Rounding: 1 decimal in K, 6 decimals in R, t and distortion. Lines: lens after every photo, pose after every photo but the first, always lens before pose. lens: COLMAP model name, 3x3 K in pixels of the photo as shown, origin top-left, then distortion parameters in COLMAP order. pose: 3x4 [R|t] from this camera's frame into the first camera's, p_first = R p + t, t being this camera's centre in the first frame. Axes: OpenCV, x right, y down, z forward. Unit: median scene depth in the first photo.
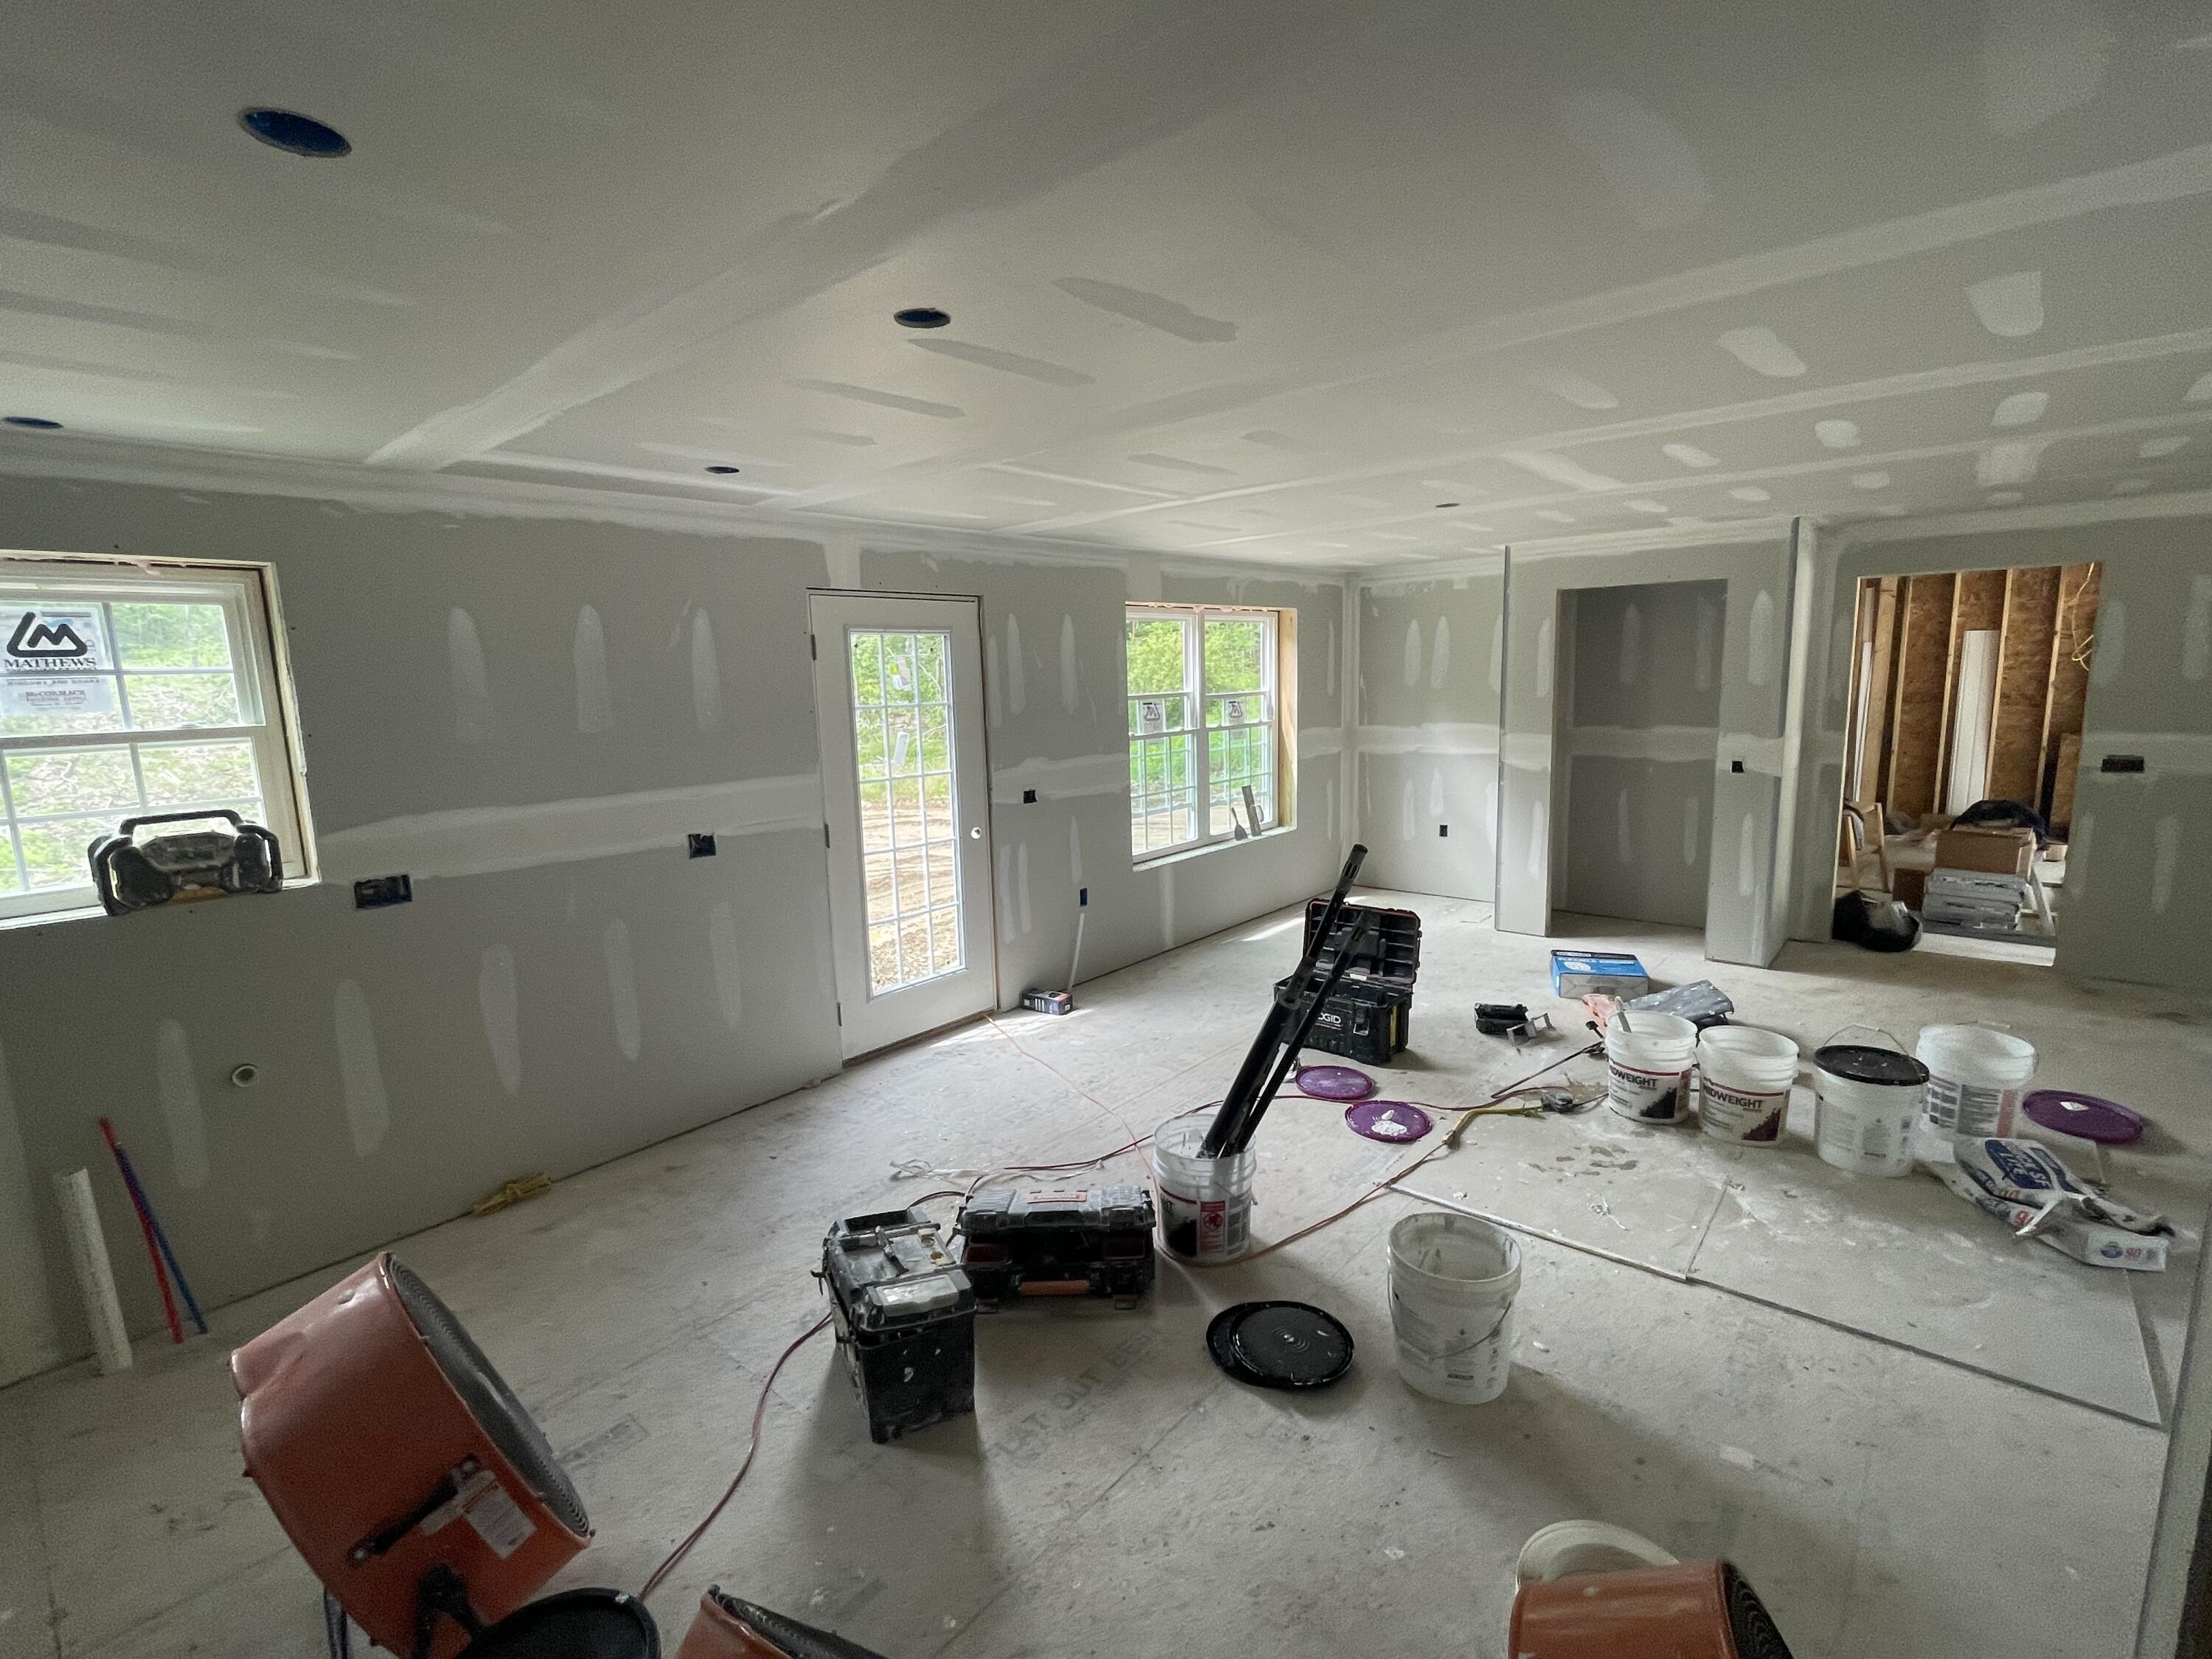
lens RADIAL K [[1006.8, 0, 1106.0], [0, 1006.8, 829.5], [0, 0, 1]] dist [-0.000390, -0.000099]
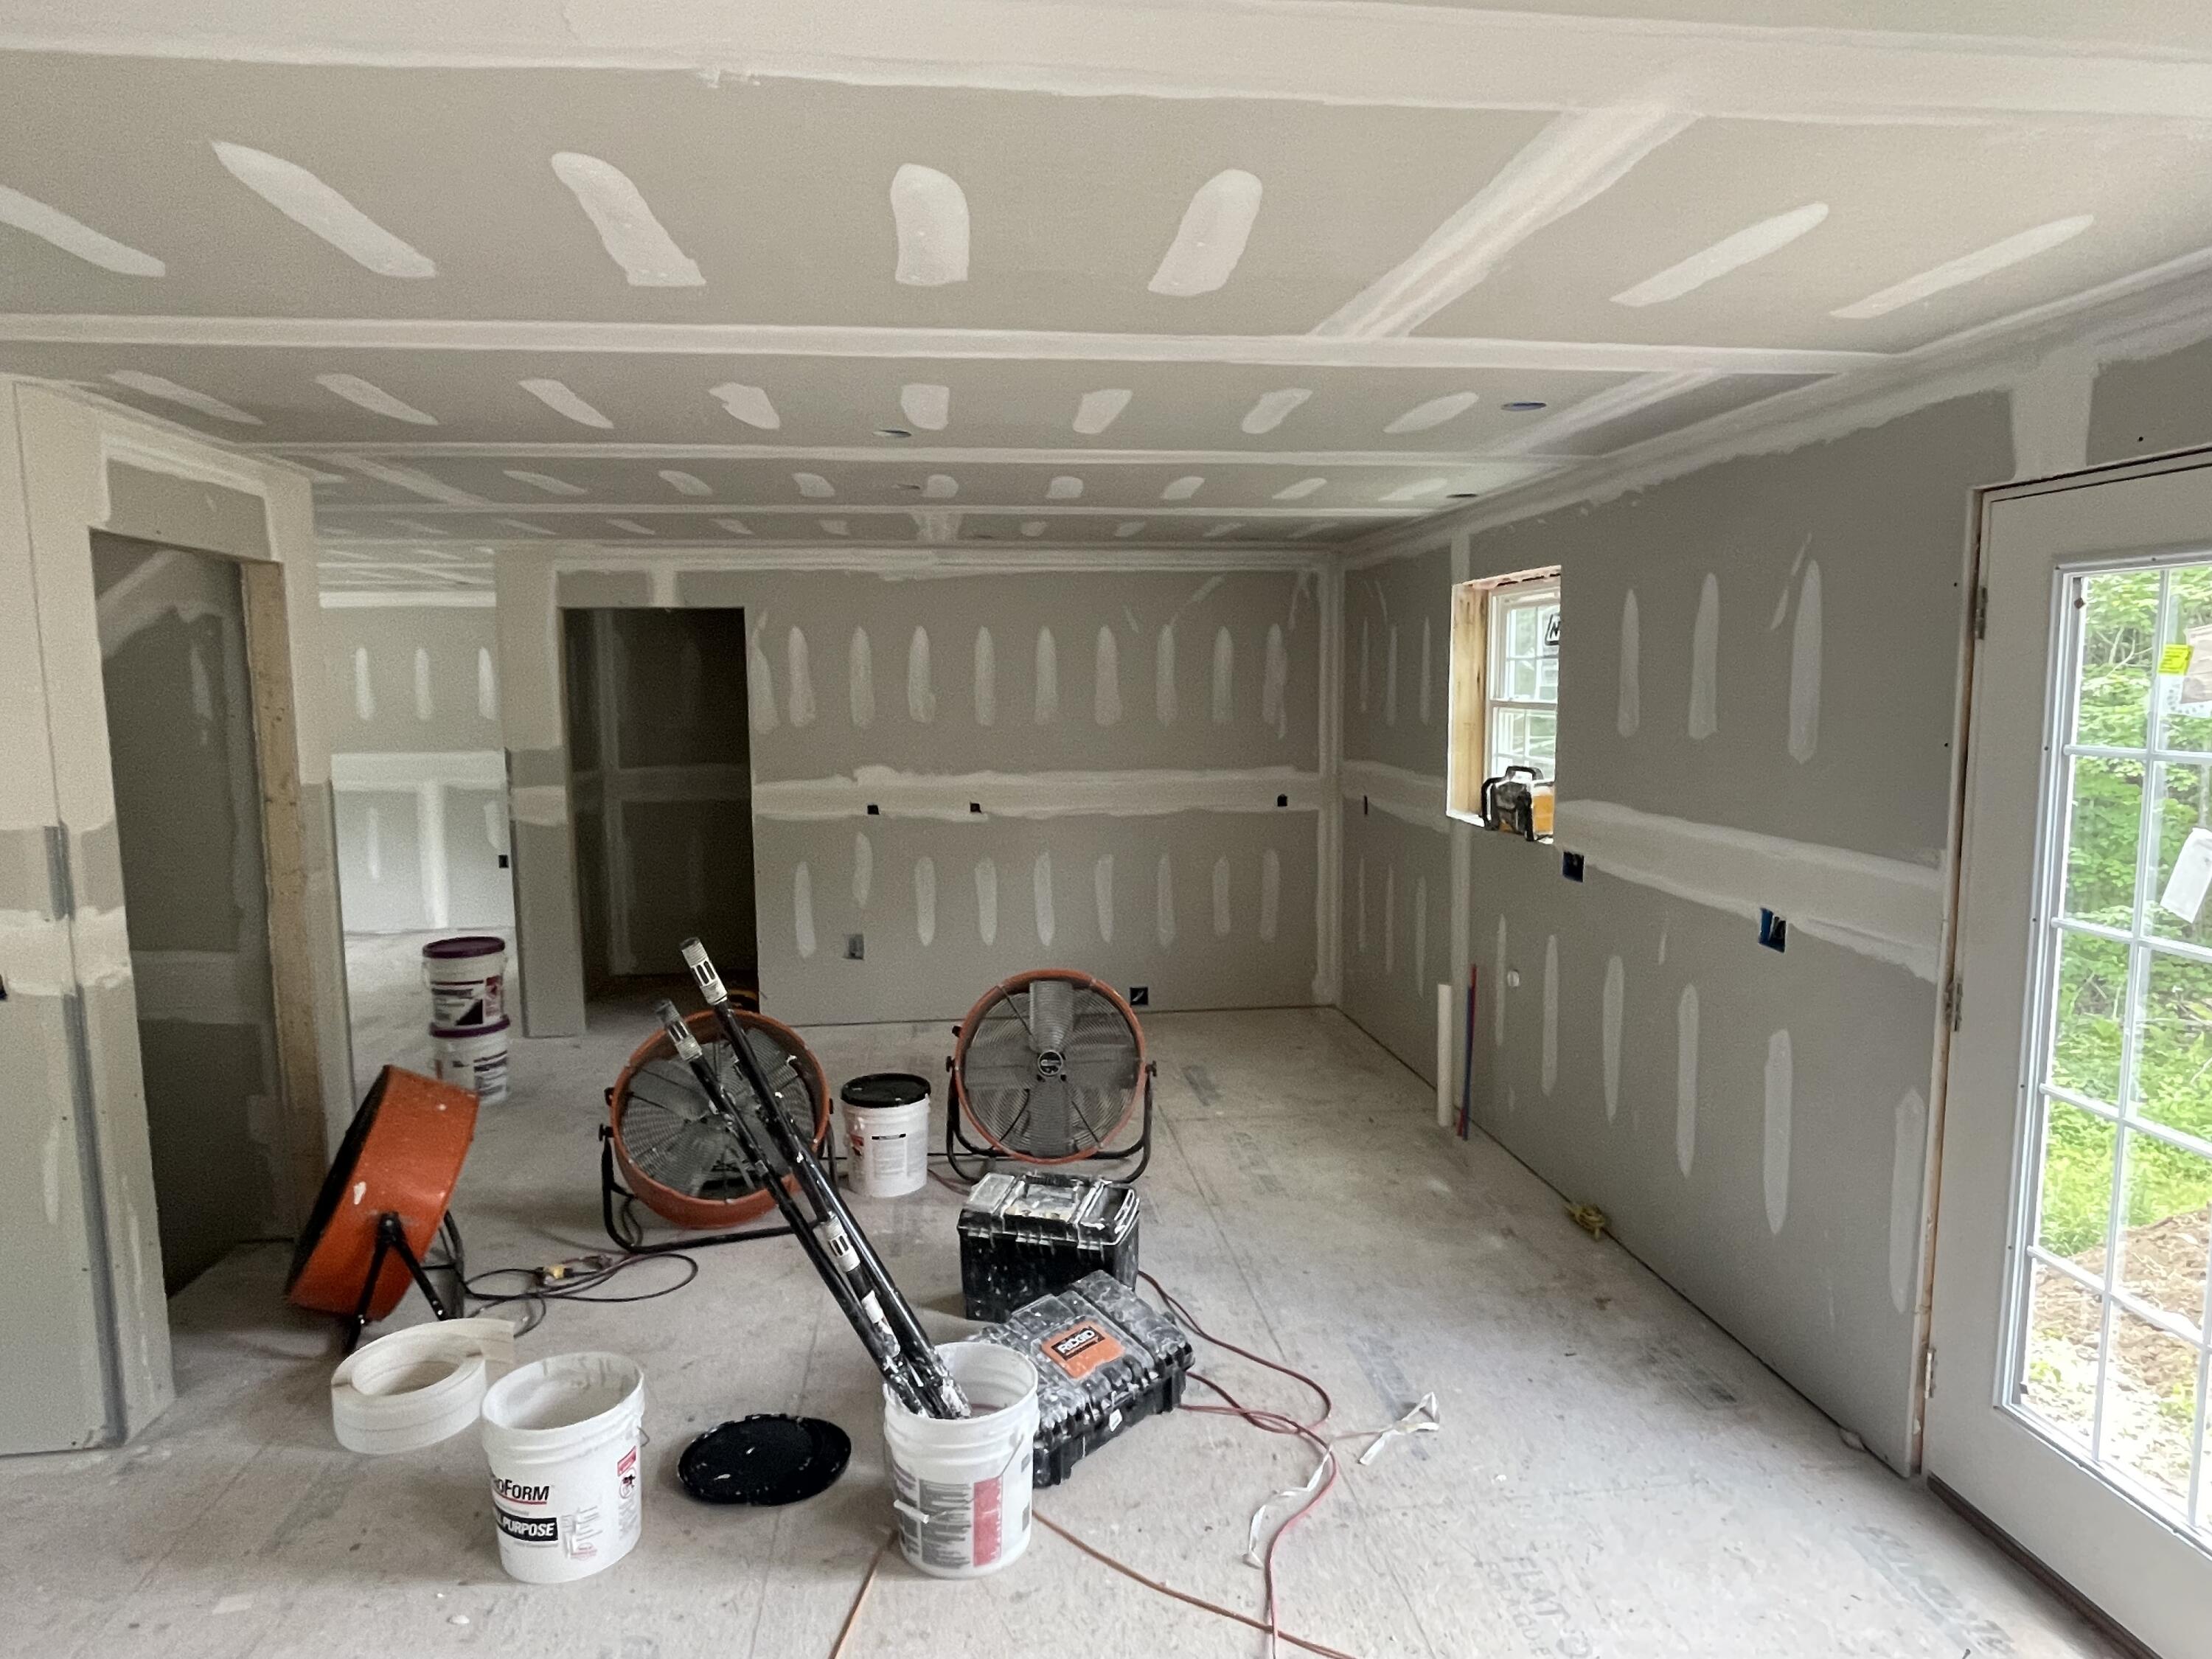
lens RADIAL K [[1353.6, 0, 1106.0], [0, 1353.6, 829.5], [0, 0, 1]] dist [0.003691, 0.001335]
pose [[-0.677222, 0.117239, -0.726378, 0.578280], [-0.091229, 0.966226, 0.241007, -0.246205], [0.730101, 0.229482, -0.643654, 1.400628]]
